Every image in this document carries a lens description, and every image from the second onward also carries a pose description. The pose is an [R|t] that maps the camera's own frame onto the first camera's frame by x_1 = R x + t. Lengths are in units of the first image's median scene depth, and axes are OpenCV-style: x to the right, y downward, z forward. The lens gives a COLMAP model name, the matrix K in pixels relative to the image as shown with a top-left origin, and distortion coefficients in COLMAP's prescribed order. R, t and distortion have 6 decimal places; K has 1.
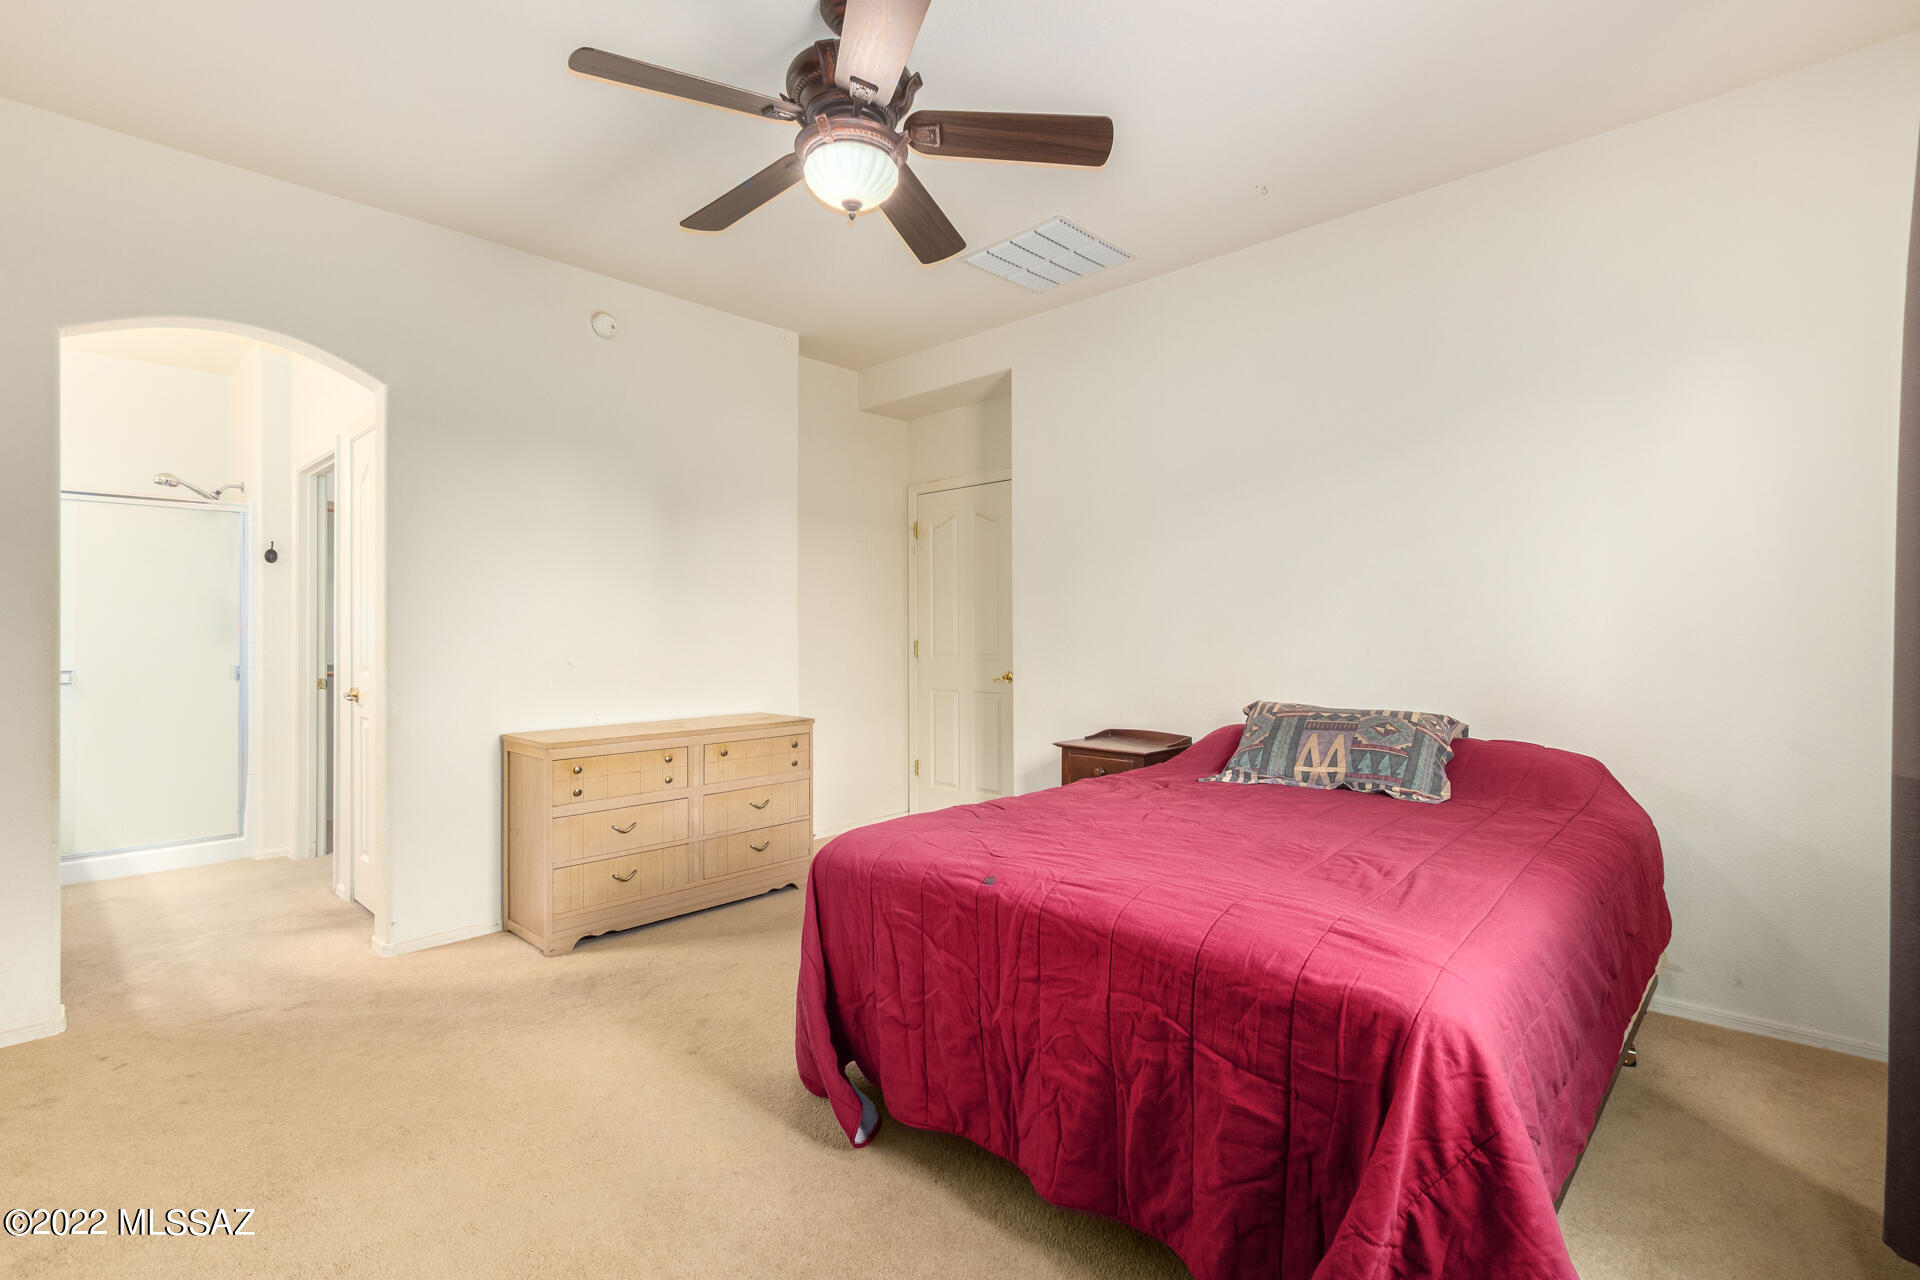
lens RADIAL K [[879.0, 0, 959.5], [0, 879.0, 641.6], [0, 0, 1]] dist [0.001404, 0.000307]
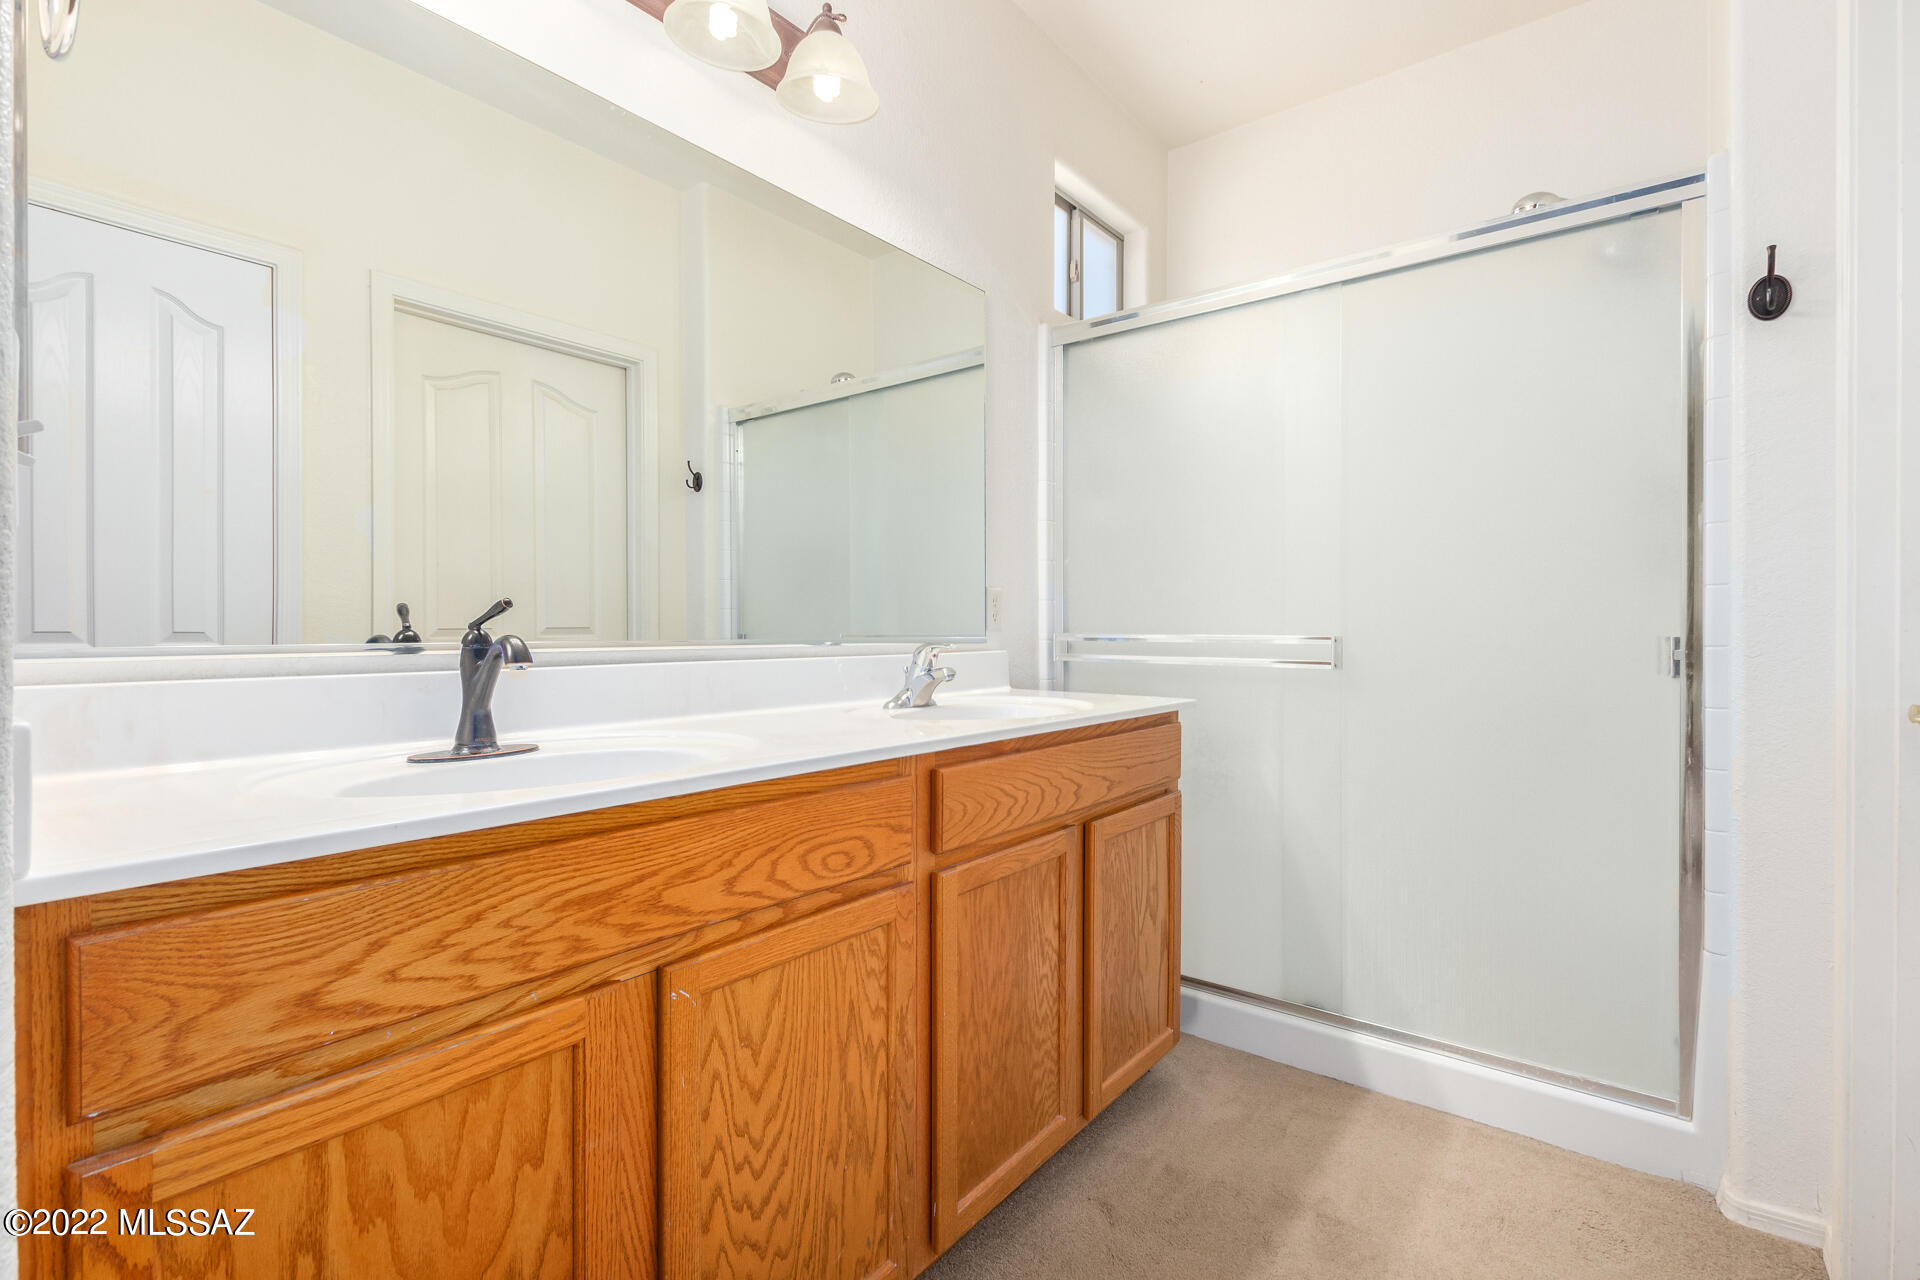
lens RADIAL K [[879.0, 0, 959.4], [0, 879.0, 634.4], [0, 0, 1]] dist [0.001404, 0.000307]
pose [[0.110409, 0.001718, -0.993885, -0.494557], [0.003172, 0.999993, 0.002081, 0.024654], [0.993881, -0.003382, 0.110403, 0.668878]]
